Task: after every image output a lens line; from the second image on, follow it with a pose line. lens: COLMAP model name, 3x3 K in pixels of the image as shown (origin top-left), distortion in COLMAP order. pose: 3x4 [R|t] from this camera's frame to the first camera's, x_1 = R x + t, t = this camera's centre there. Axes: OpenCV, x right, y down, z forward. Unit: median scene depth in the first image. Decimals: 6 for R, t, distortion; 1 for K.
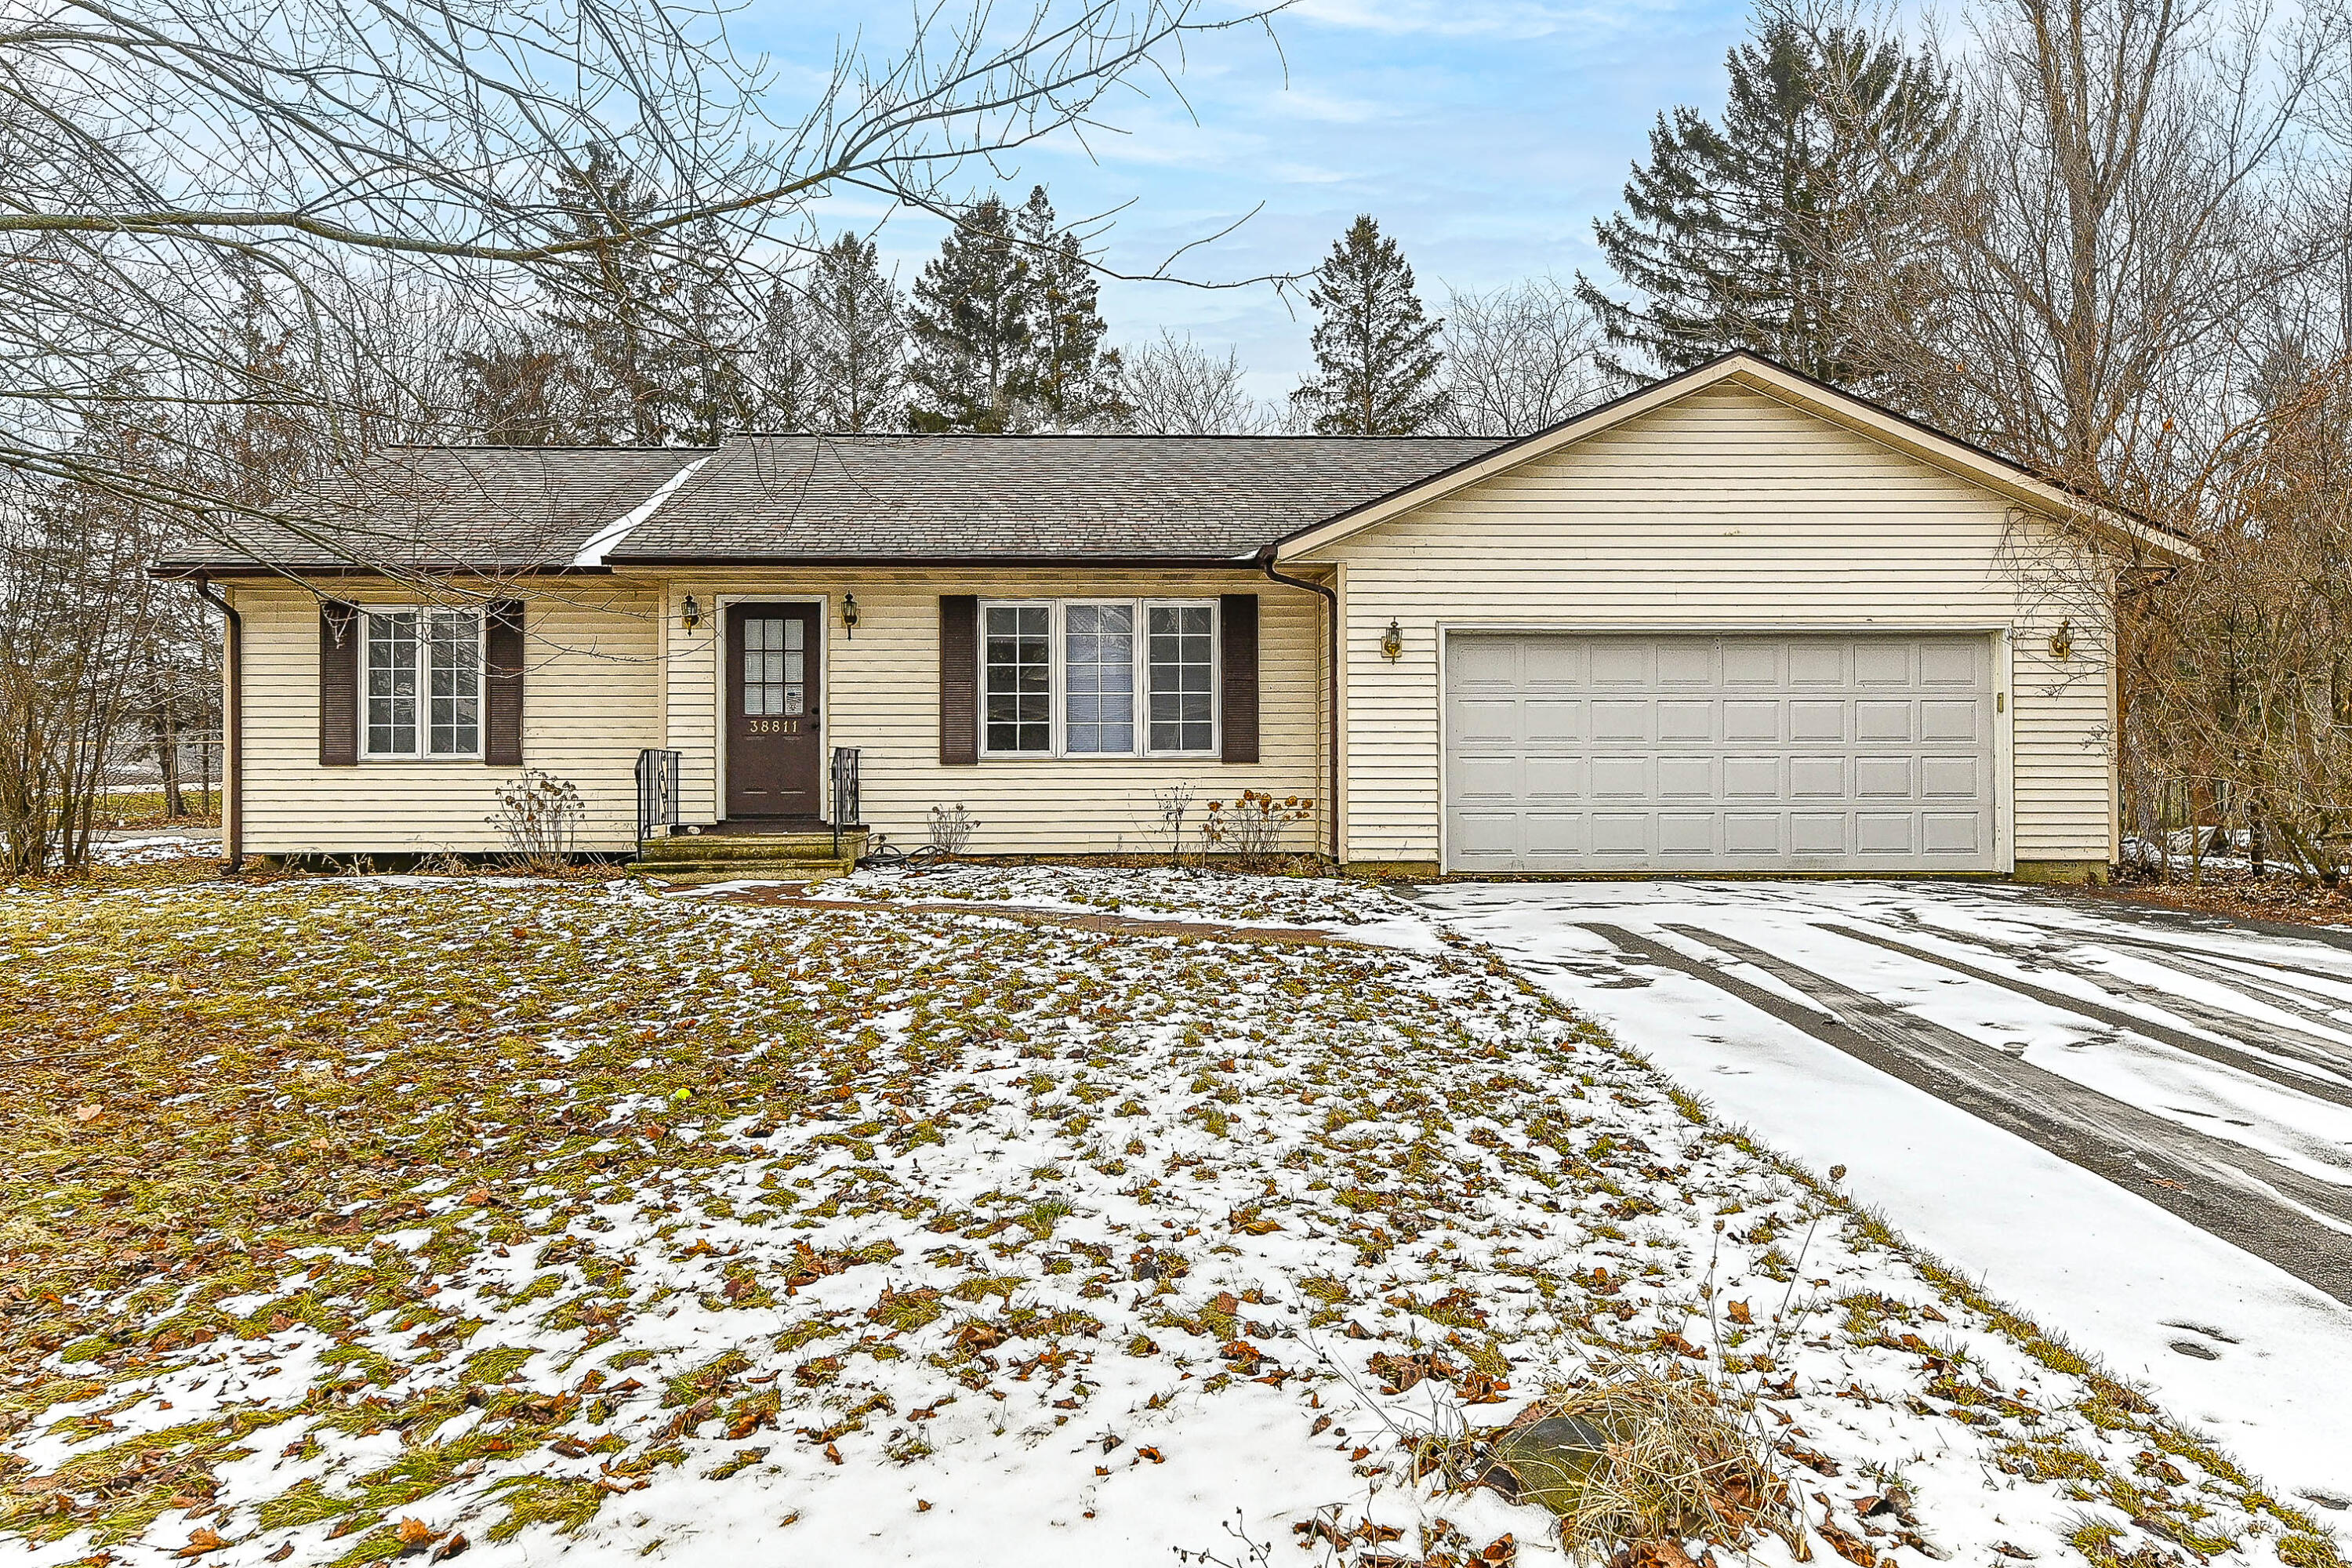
lens RADIAL K [[1571.9, 0, 1175.7], [0, 1571.9, 732.0], [0, 0, 1]] dist [0.011031, -0.000351]
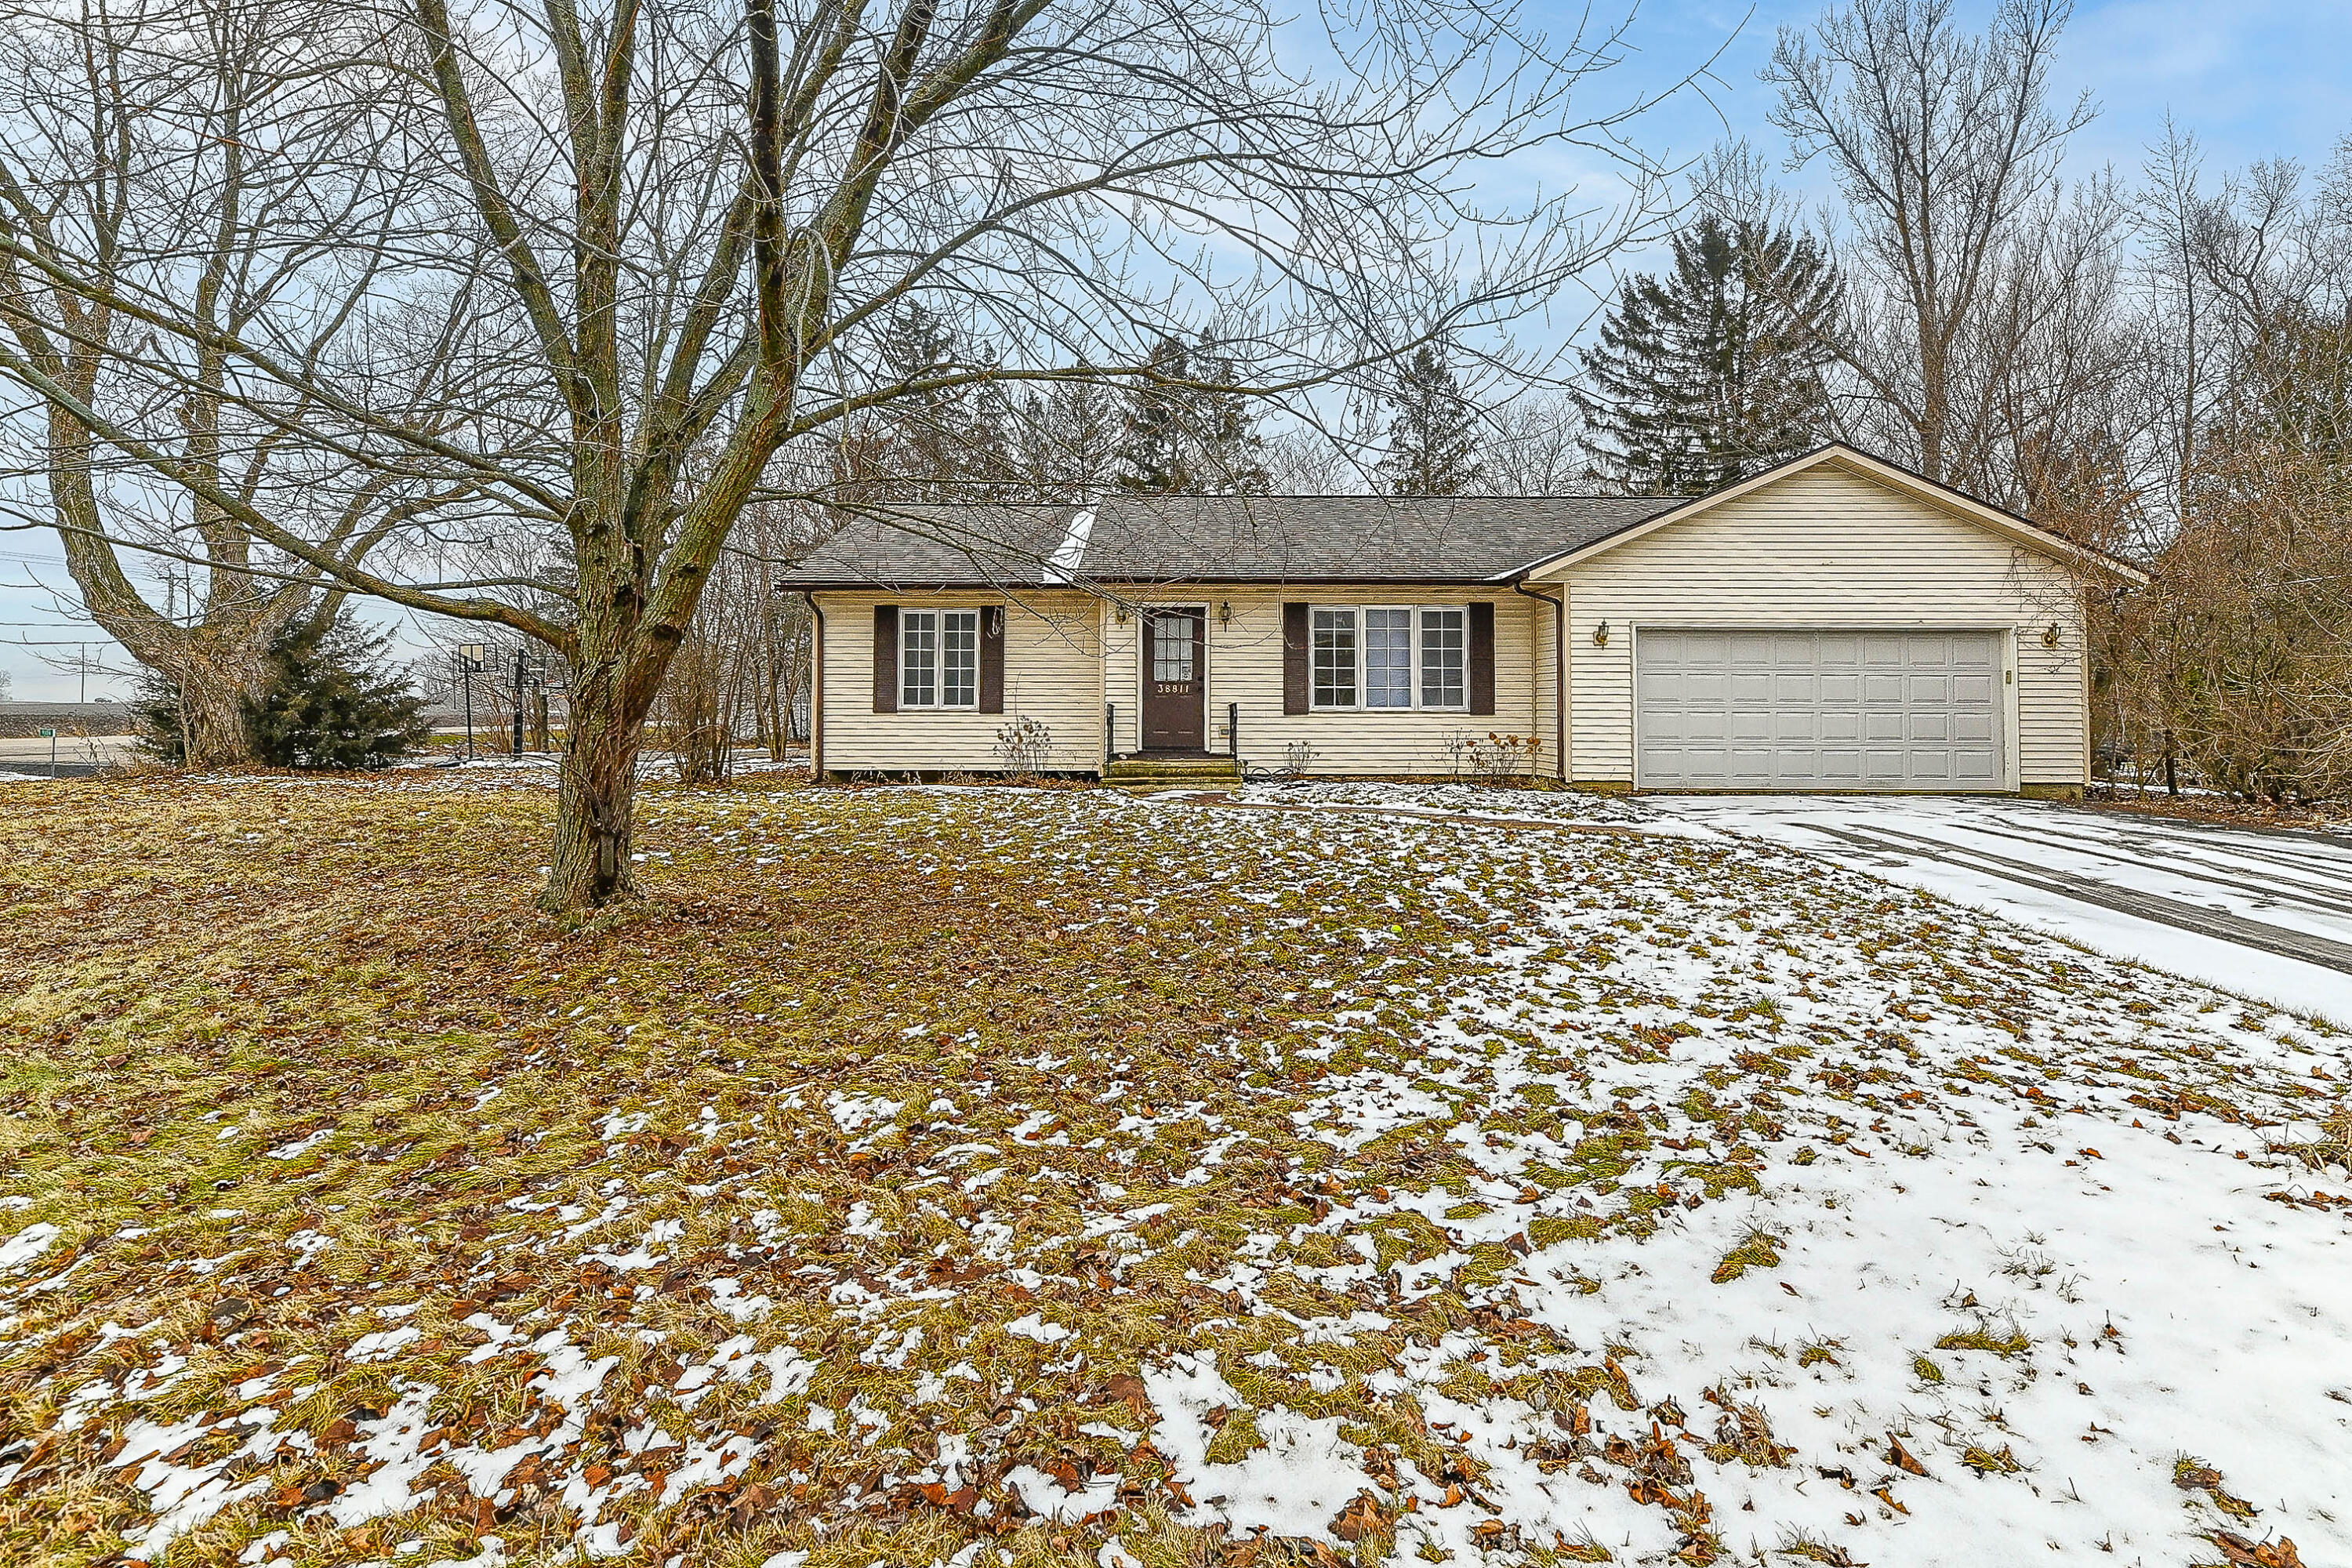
lens RADIAL K [[1060.9, 0, 1227.6], [0, 1060.9, 675.8], [0, 0, 1]] dist [-0.002102, -0.000494]
pose [[0.999564, 0.005156, -0.029086, -0.173959], [-0.005573, 0.999883, -0.014267, -0.001628], [0.029009, 0.014423, 0.999475, -0.022184]]
